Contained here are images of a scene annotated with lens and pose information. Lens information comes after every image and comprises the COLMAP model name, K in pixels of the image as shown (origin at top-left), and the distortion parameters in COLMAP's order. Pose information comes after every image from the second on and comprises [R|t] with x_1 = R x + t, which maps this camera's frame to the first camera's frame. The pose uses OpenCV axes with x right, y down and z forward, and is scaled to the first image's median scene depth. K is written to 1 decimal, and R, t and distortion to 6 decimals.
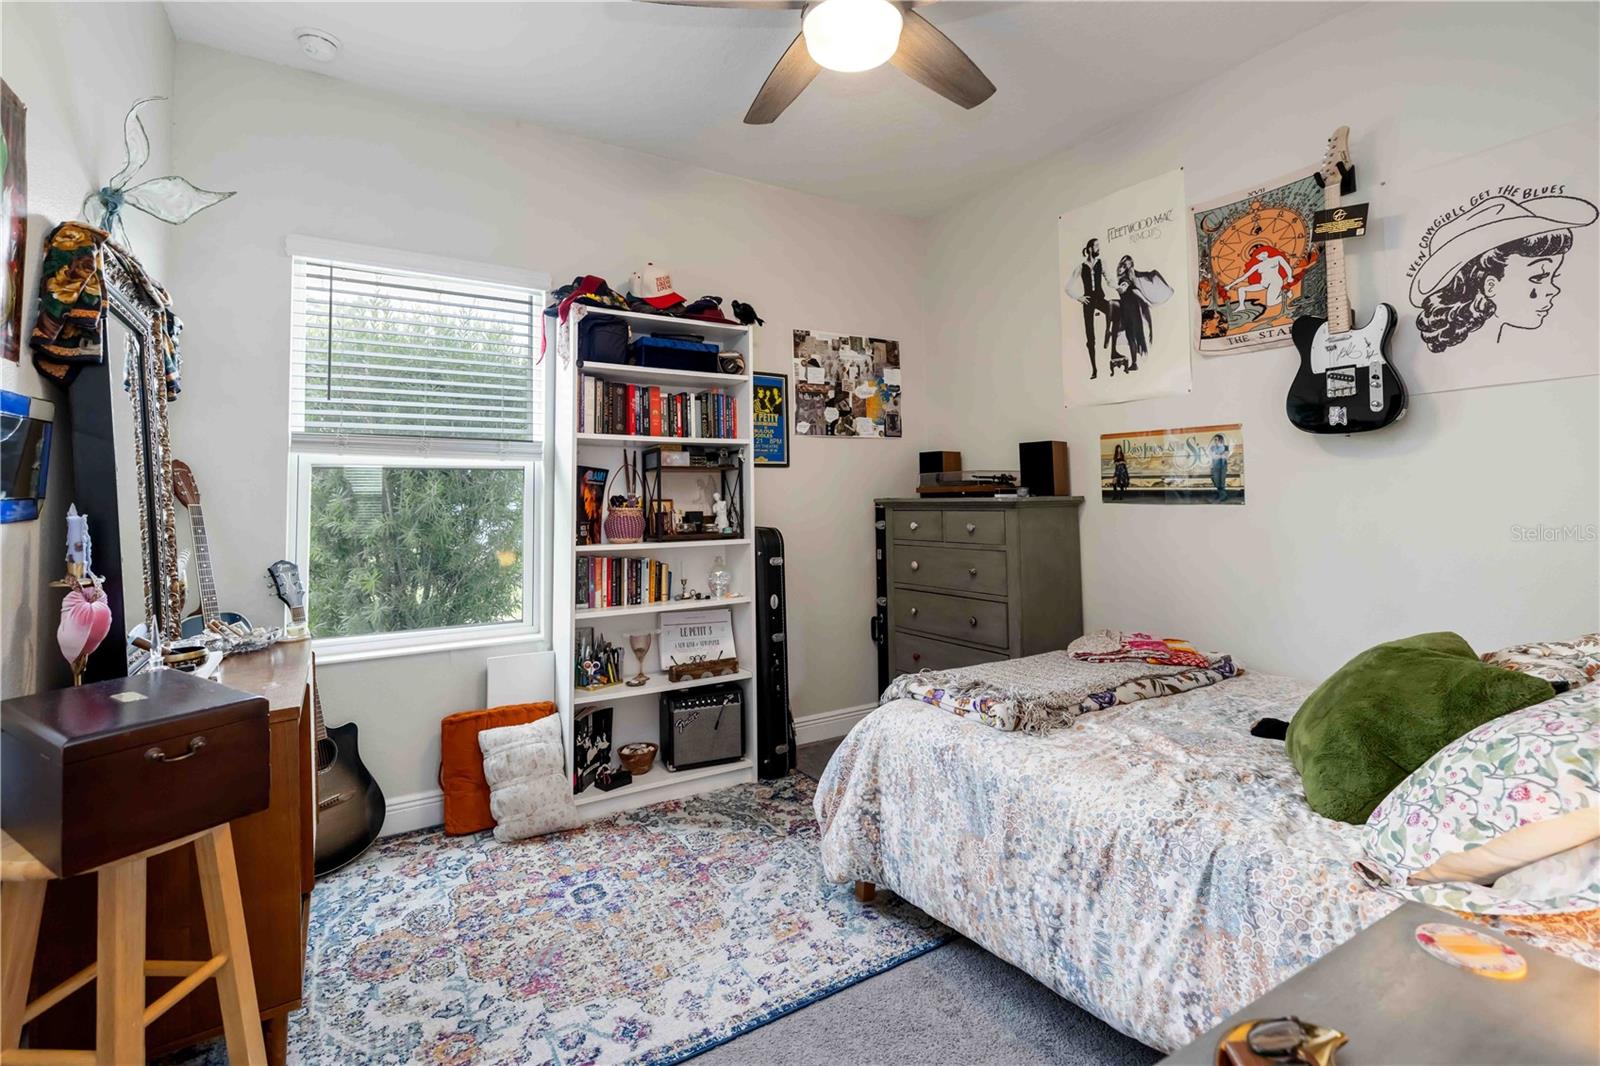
lens RADIAL K [[712.5, 0, 804.3], [0, 712.5, 476.5], [0, 0, 1]] dist [0.000115, 0.002939]
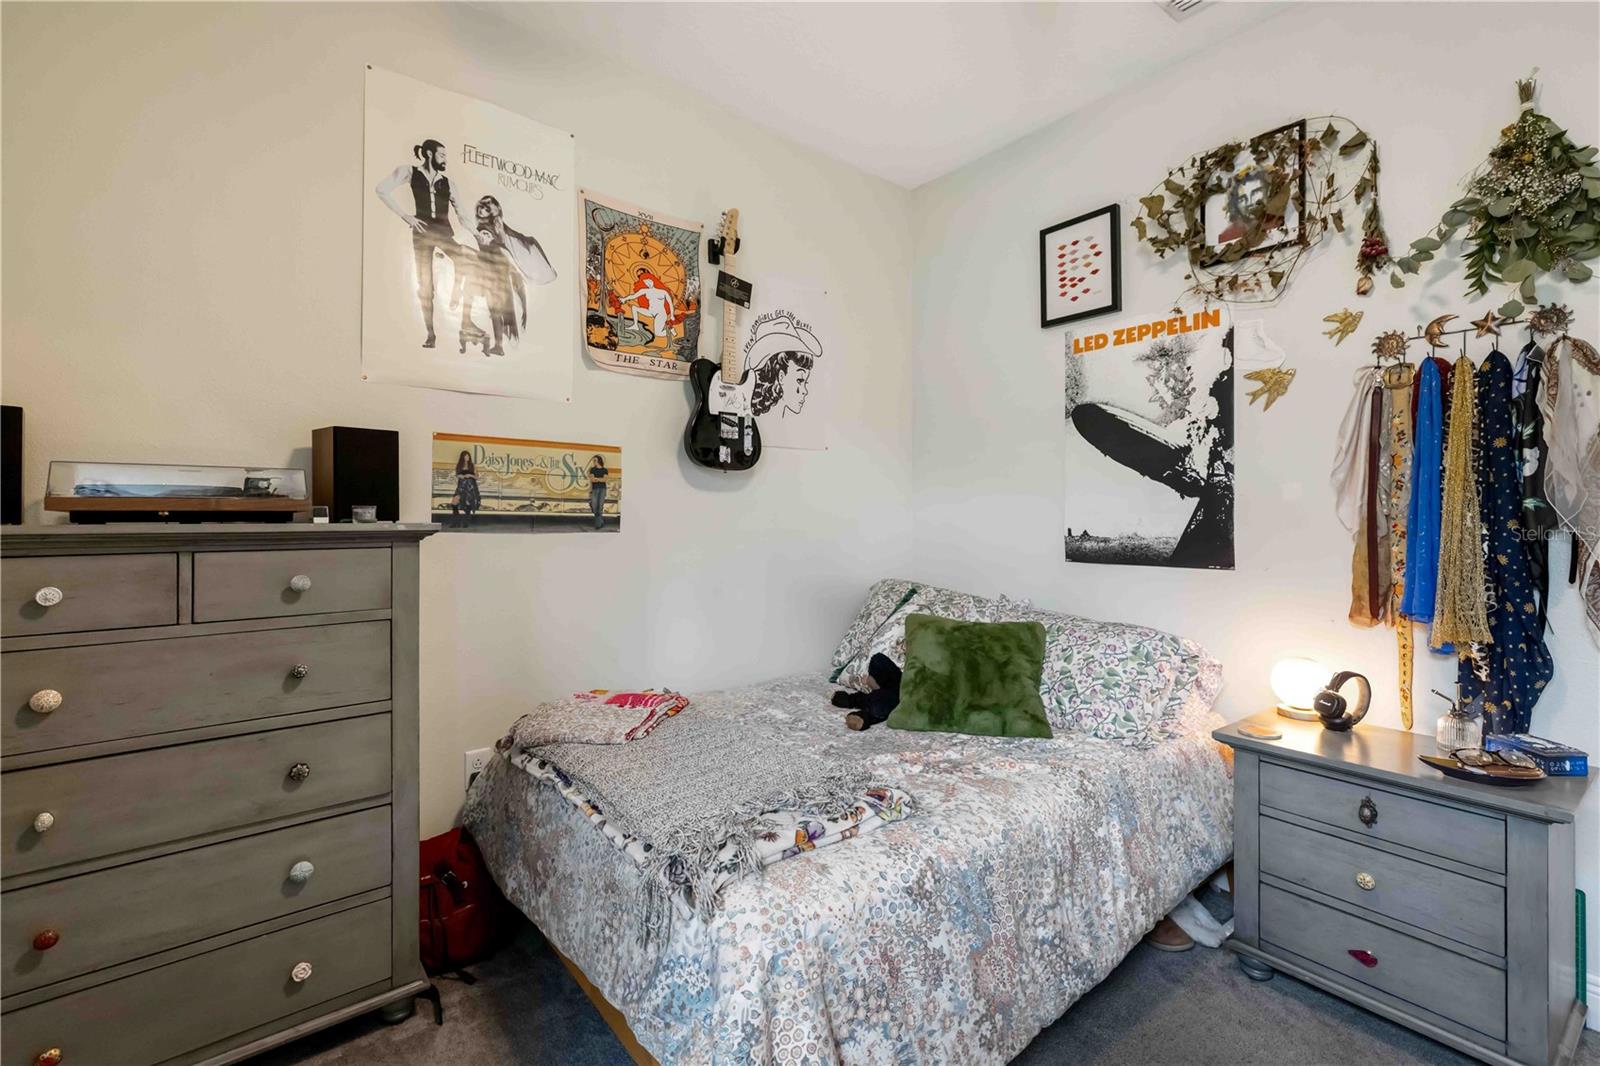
lens RADIAL K [[712.5, 0, 792.0], [0, 712.5, 520.9], [0, 0, 1]] dist [0.000115, 0.002939]
pose [[-0.098731, 0.009247, 0.995071, -0.352741], [-0.029710, 0.999484, -0.012235, 0.029002], [-0.994671, -0.030771, -0.098405, 0.855713]]
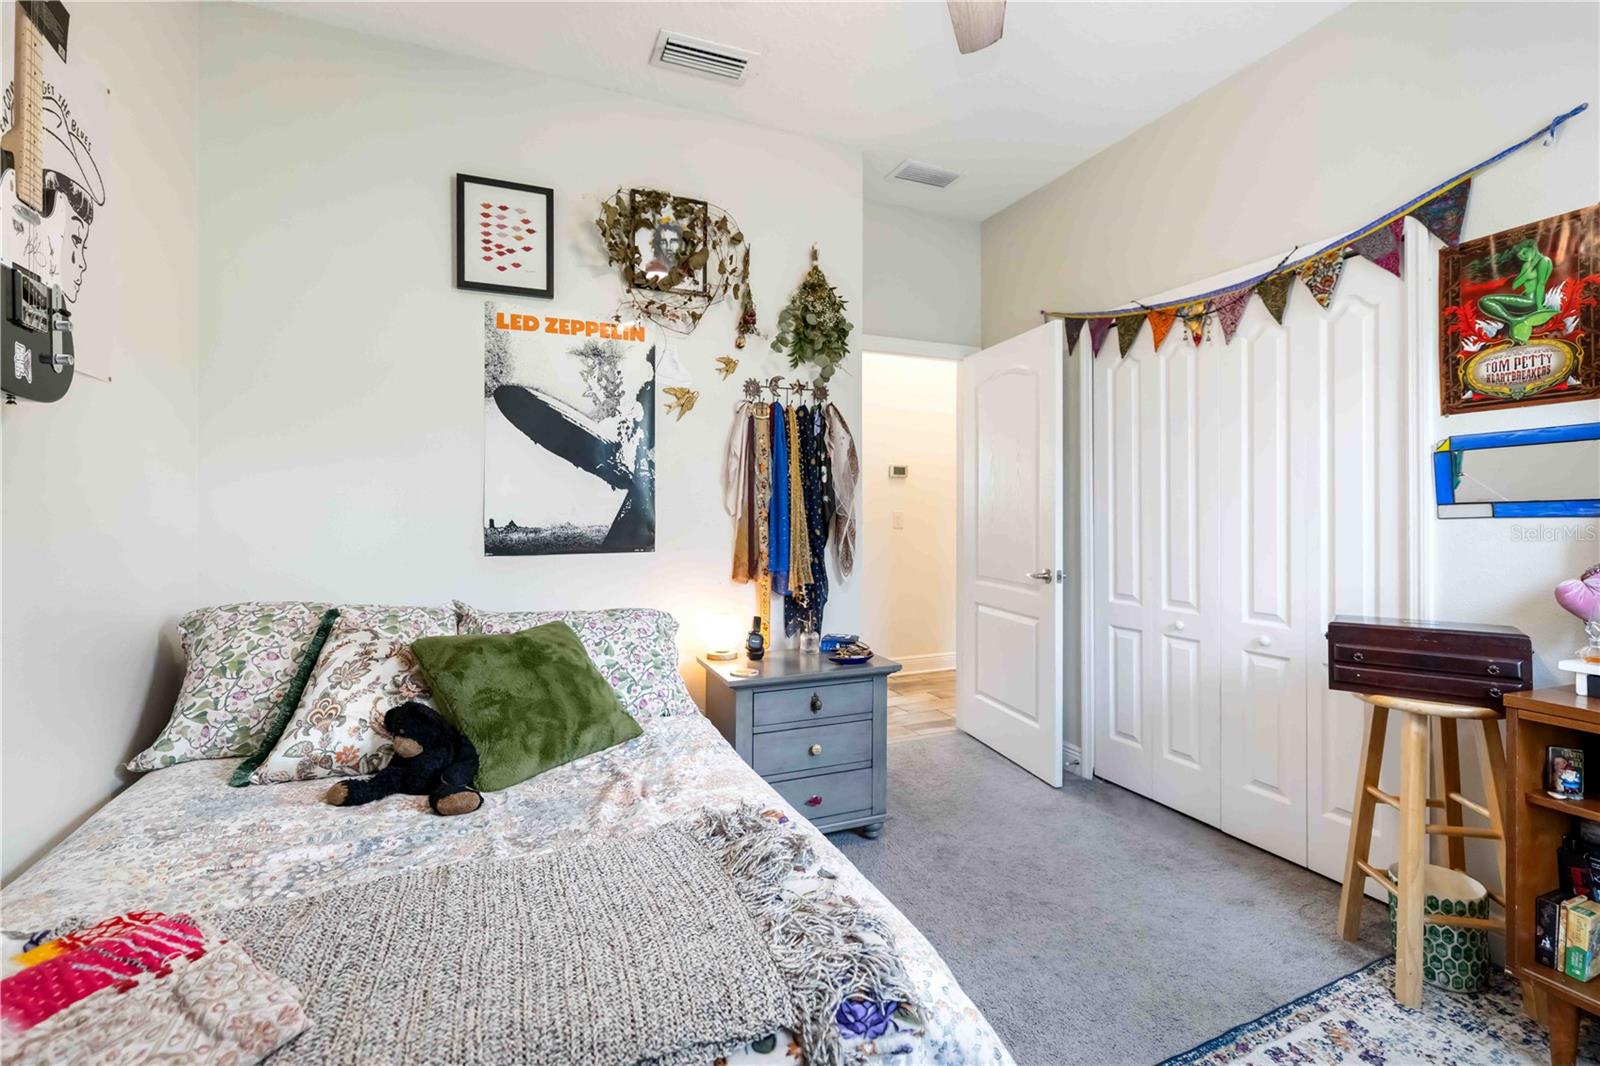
lens RADIAL K [[712.5, 0, 780.3], [0, 712.5, 511.7], [0, 0, 1]] dist [0.000115, 0.002939]
pose [[-0.987087, 0.015624, 0.159420, 0.107826], [0.010865, 0.999470, -0.030676, 0.038241], [-0.159815, -0.028548, -0.986734, 1.212876]]
